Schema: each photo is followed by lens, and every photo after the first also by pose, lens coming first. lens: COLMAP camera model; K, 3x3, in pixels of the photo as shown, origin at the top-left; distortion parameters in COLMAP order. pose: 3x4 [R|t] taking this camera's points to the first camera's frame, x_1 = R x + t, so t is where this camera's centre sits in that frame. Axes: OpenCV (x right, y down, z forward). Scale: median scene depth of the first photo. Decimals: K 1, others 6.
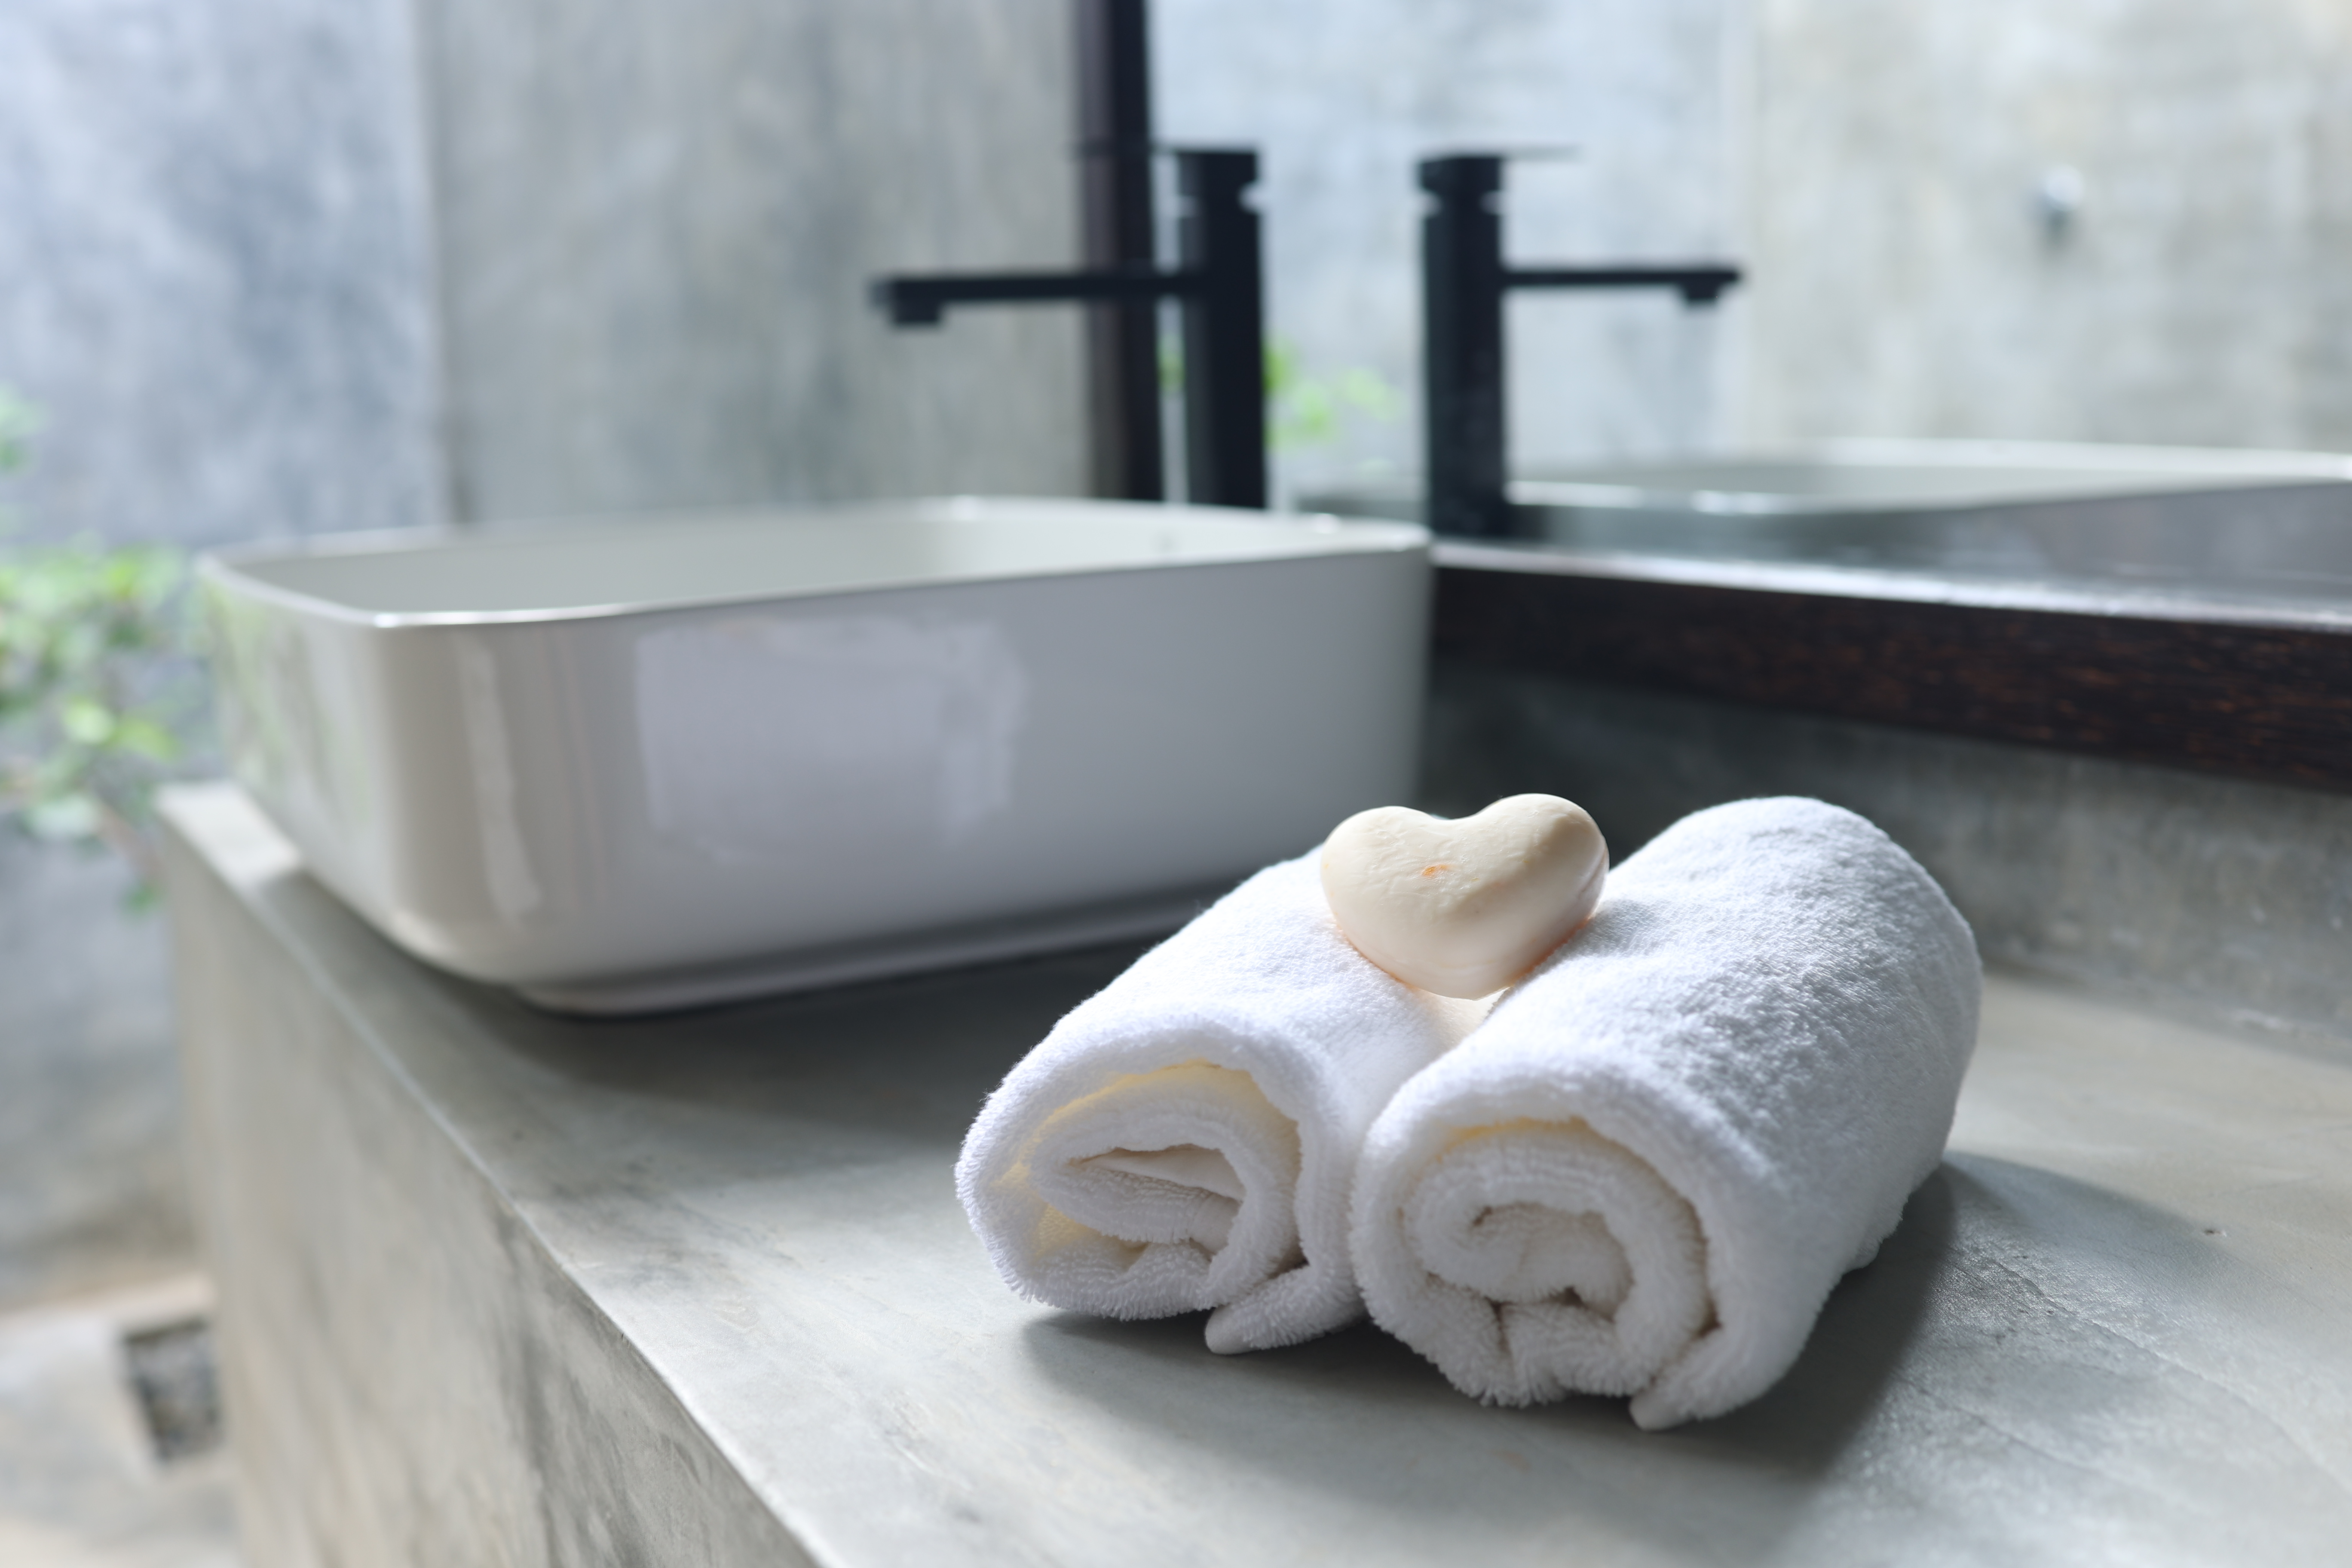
lens RADIAL K [[2460.4, 0, 1176.0], [0, 2460.4, 784.0], [0, 0, 1]] dist [-0.103564, 0.150183]
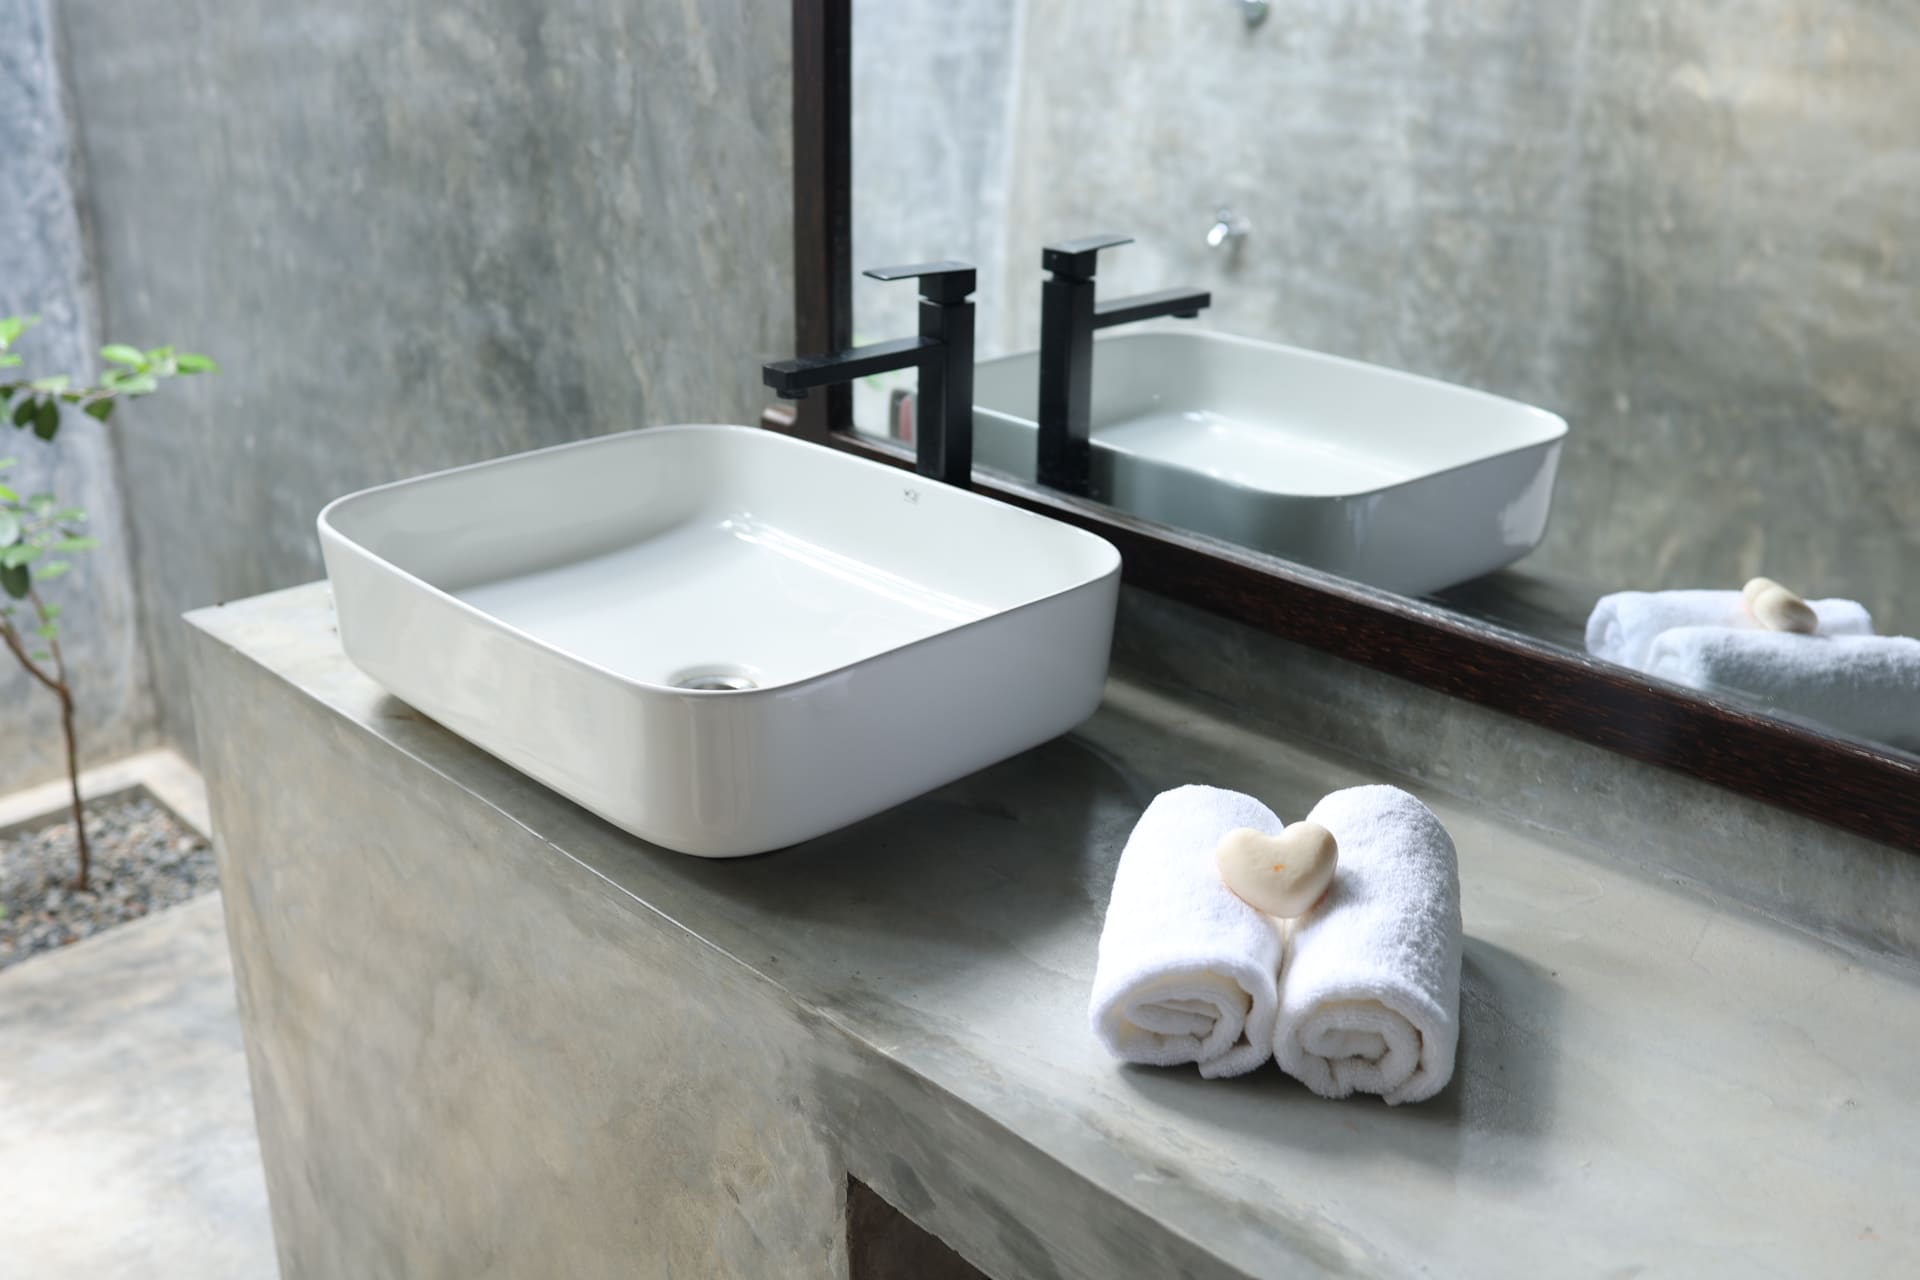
lens RADIAL K [[2008.5, 0, 960.0], [0, 2008.5, 640.0], [0, 0, 1]] dist [-0.103564, 0.150183]
pose [[0.963775, -0.046330, 0.262663, -0.704517], [-0.008848, 0.978702, 0.205095, -0.587639], [-0.266571, -0.199989, 0.942838, -0.706569]]
